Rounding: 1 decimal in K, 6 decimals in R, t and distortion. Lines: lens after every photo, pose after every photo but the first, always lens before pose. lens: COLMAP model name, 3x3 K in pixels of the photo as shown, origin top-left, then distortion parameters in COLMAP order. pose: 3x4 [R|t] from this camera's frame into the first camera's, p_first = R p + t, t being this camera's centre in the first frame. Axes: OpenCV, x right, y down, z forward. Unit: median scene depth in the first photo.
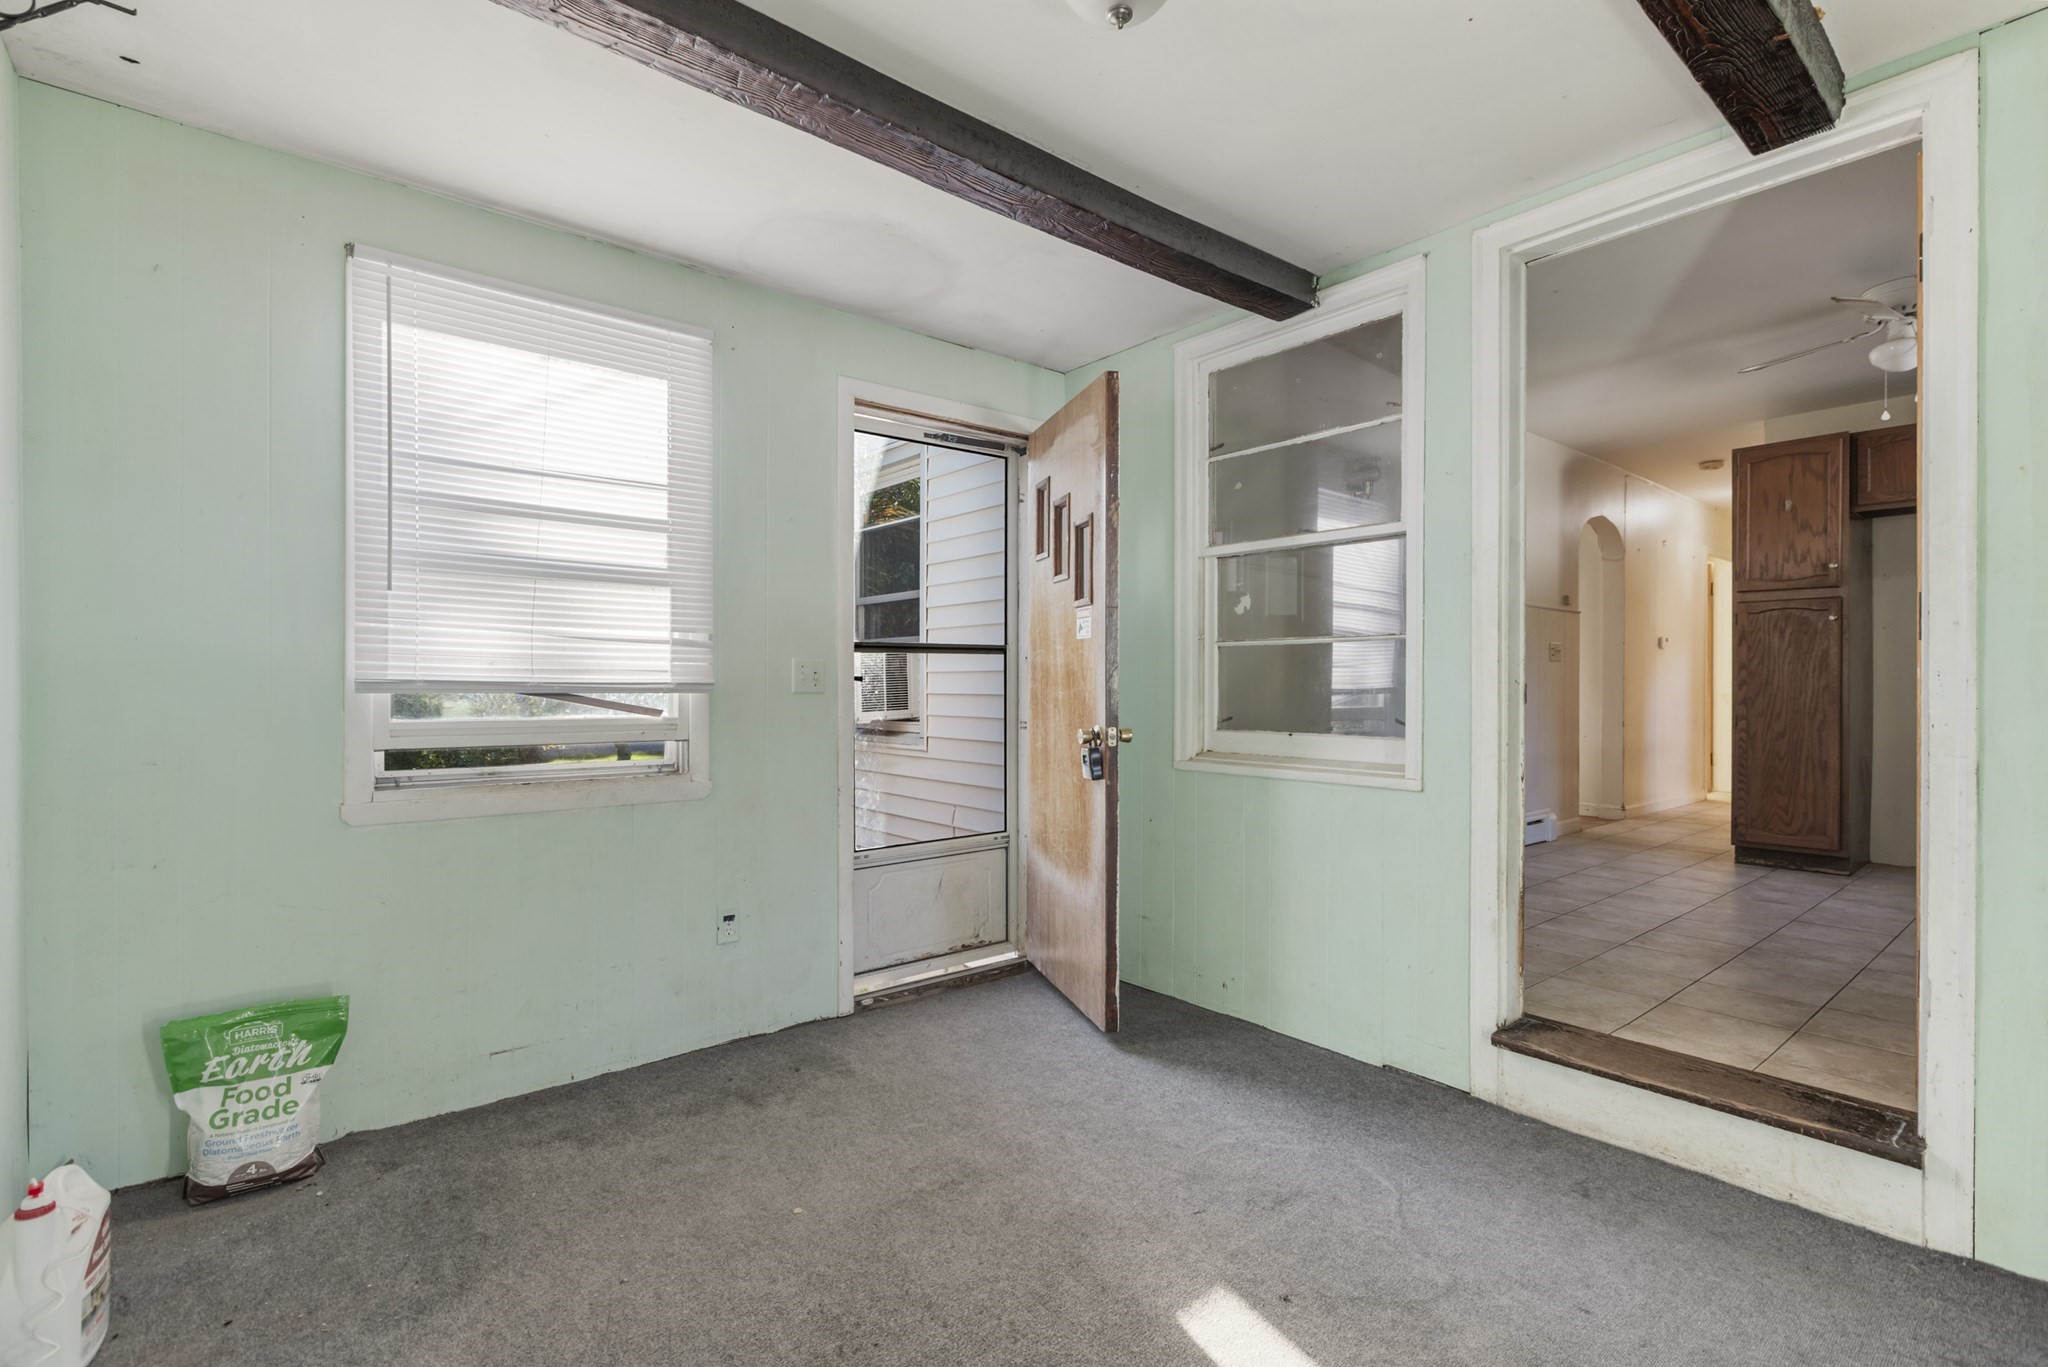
lens RADIAL K [[925.4, 0, 1020.2], [0, 925.4, 687.6], [0, 0, 1]] dist [0.000772, -0.001742]
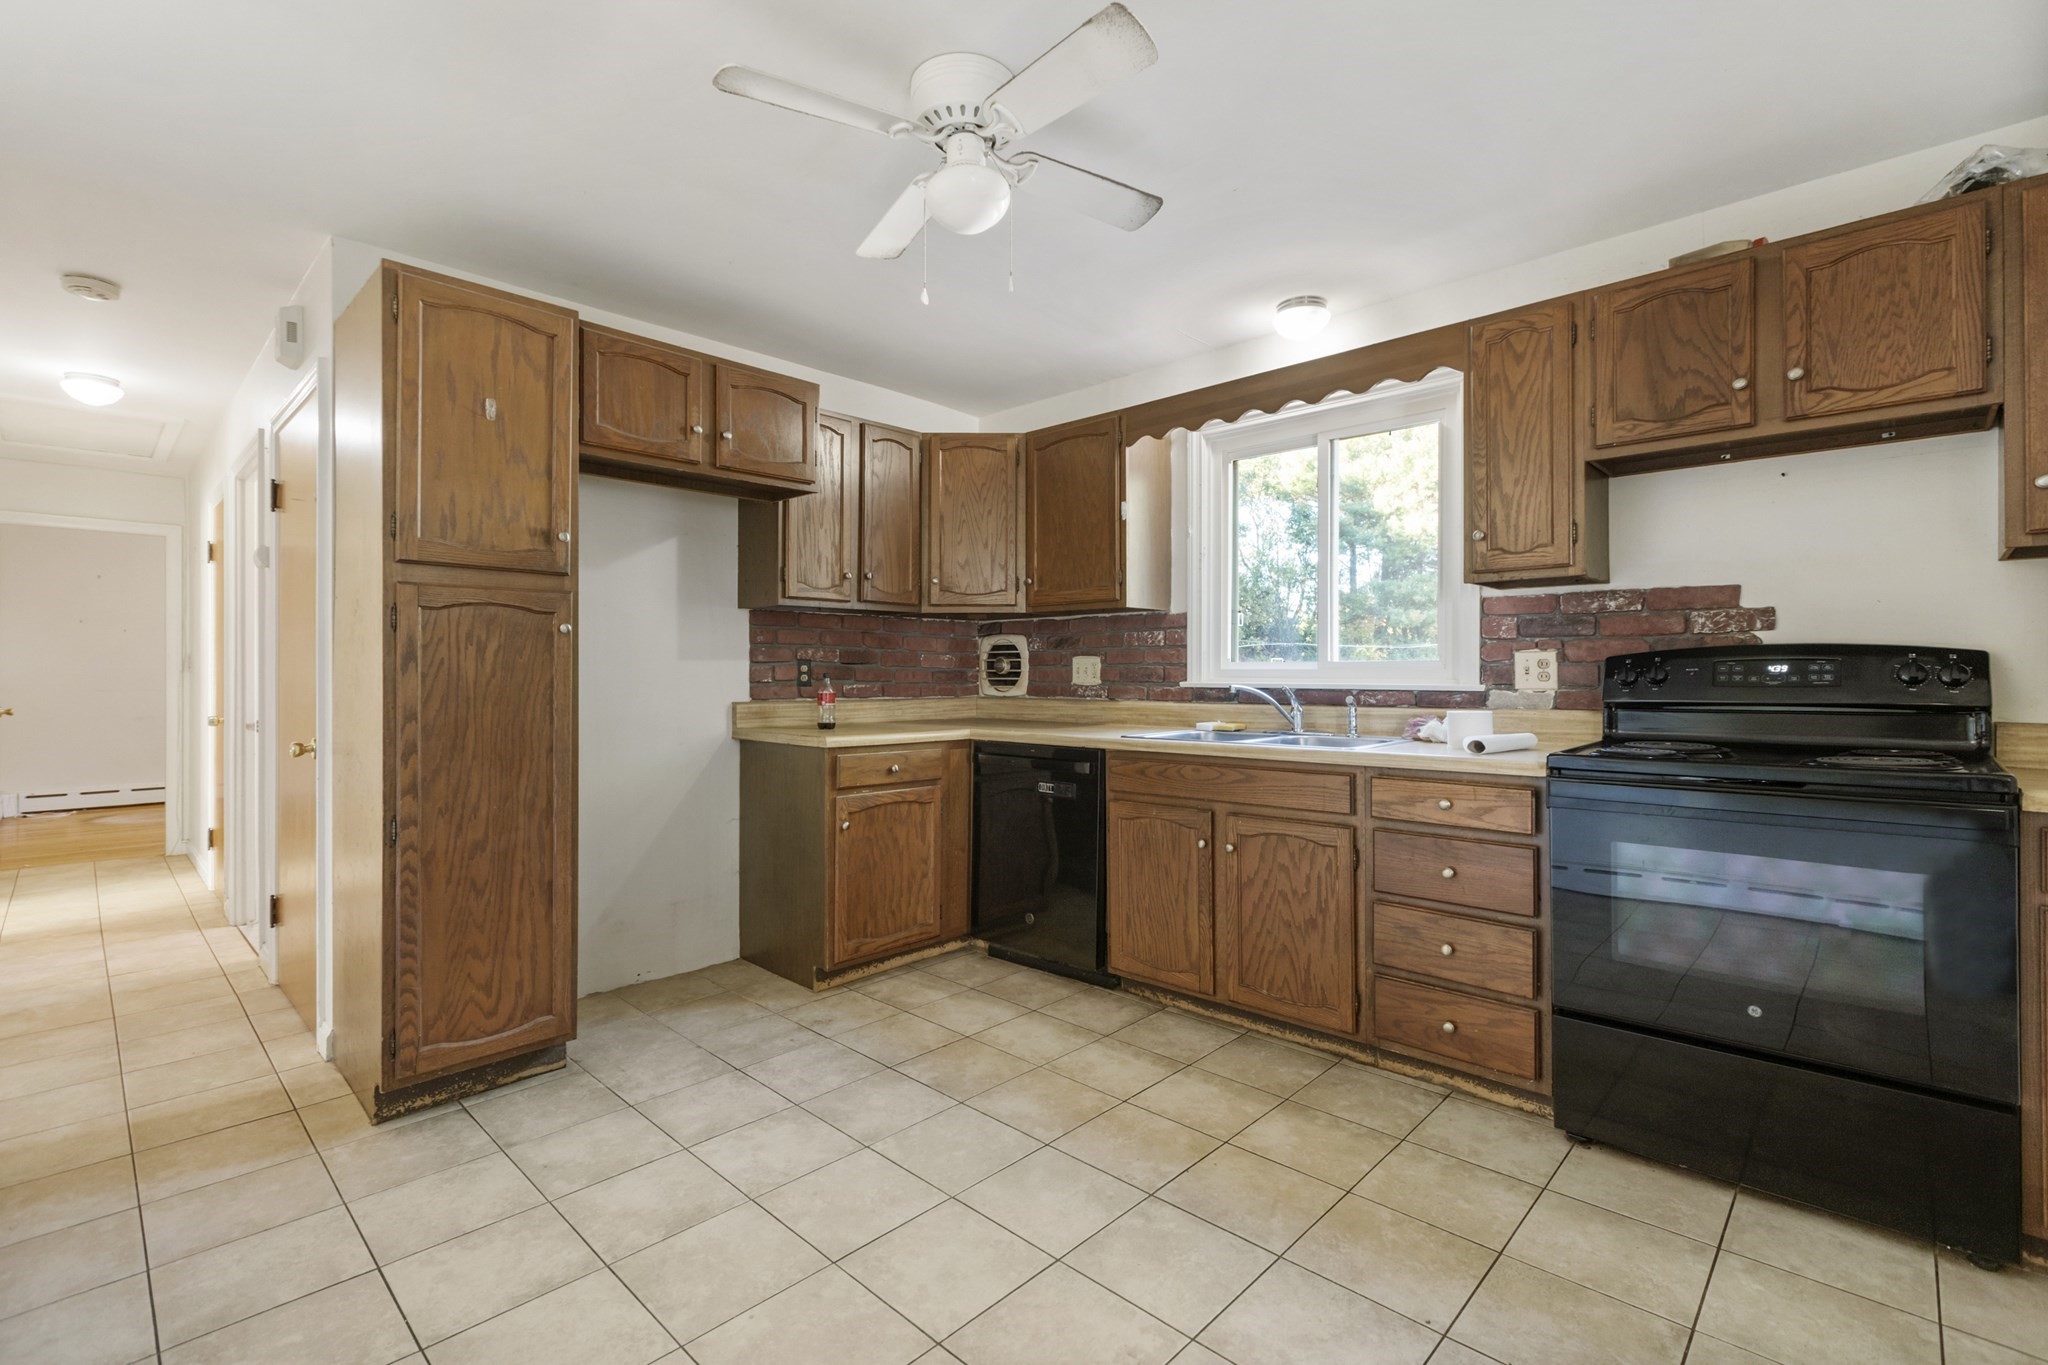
lens RADIAL K [[925.4, 0, 1021.3], [0, 925.4, 671.9], [0, 0, 1]] dist [0.000772, -0.001742]
pose [[0.344496, -0.002209, 0.938785, 0.439767], [0.000305, 0.999997, 0.002241, -0.047635], [-0.938788, -0.000485, 0.344496, 0.535358]]
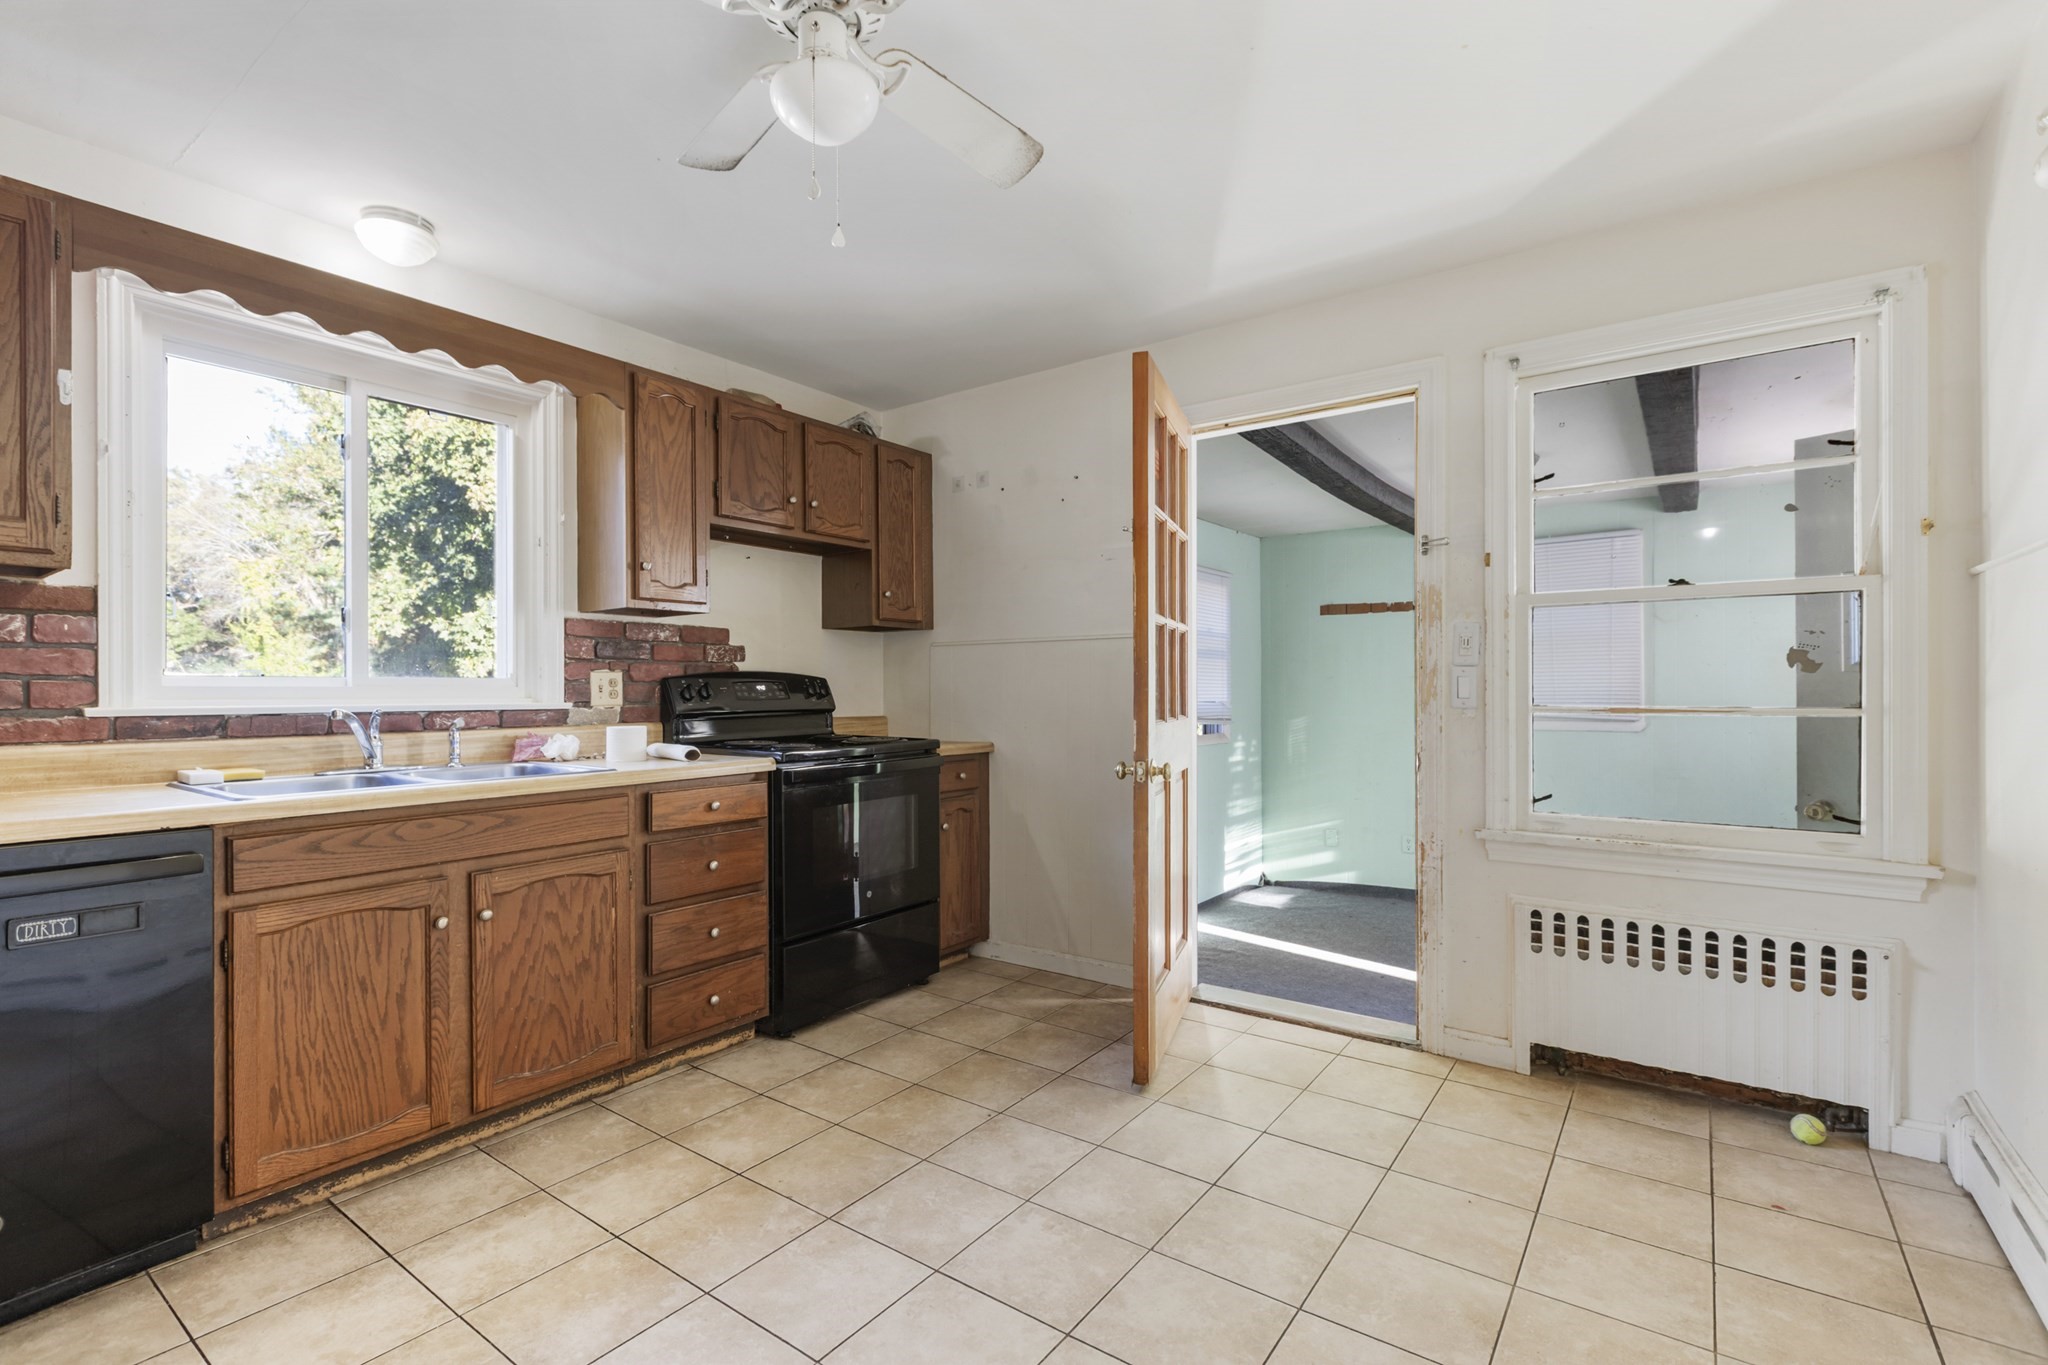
lens RADIAL K [[925.4, 0, 1026.0], [0, 925.4, 692.6], [0, 0, 1]] dist [0.000772, -0.001742]
pose [[-0.979157, -0.001017, 0.203103, 0.879172], [-0.000716, 0.999999, 0.001556, -0.044081], [-0.203104, 0.001378, -0.979156, 1.395299]]
